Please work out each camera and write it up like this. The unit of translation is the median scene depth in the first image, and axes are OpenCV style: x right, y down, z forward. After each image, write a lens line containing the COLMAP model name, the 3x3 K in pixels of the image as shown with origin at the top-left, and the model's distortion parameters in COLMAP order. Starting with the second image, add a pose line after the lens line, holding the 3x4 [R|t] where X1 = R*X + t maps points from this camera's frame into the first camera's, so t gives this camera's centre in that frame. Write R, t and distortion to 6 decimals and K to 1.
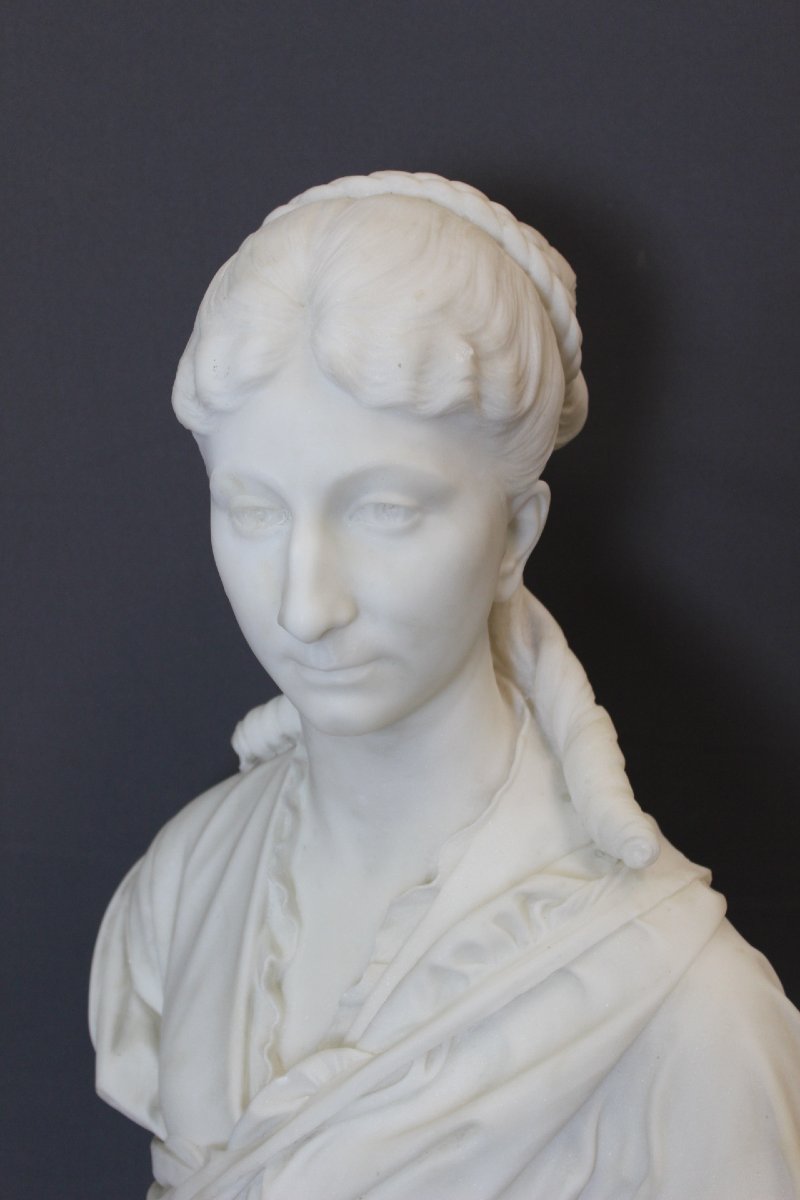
lens RADIAL K [[1579.2, 0, 406.1], [0, 1579.2, 612.0], [0, 0, 1]] dist [-0.029770, 0.000000]
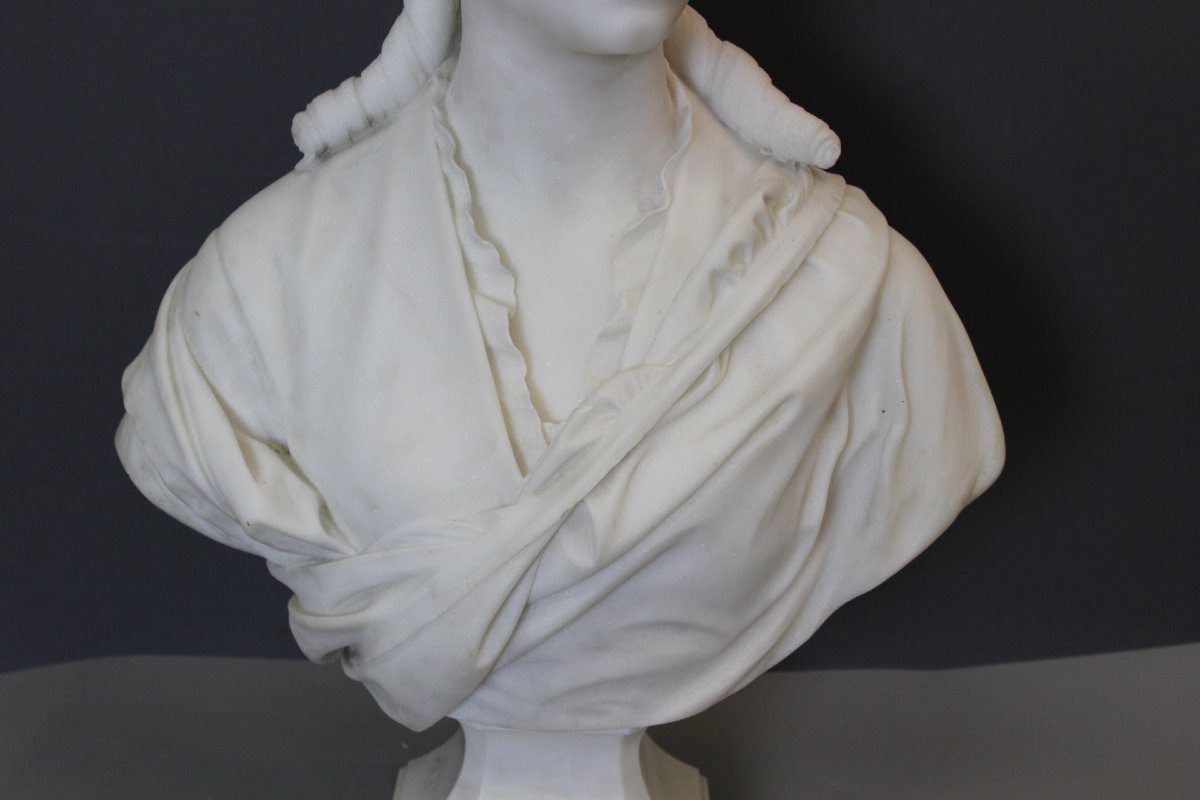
lens RADIAL K [[1792.3, 0, 590.9], [0, 1792.3, 399.7], [0, 0, 1]] dist [-0.021375, 0.000000]
pose [[0.786163, -0.156941, 0.597760, -0.708983], [0.098068, 0.986644, 0.130065, 0.132462], [-0.610188, -0.043632, 0.791054, 0.086312]]
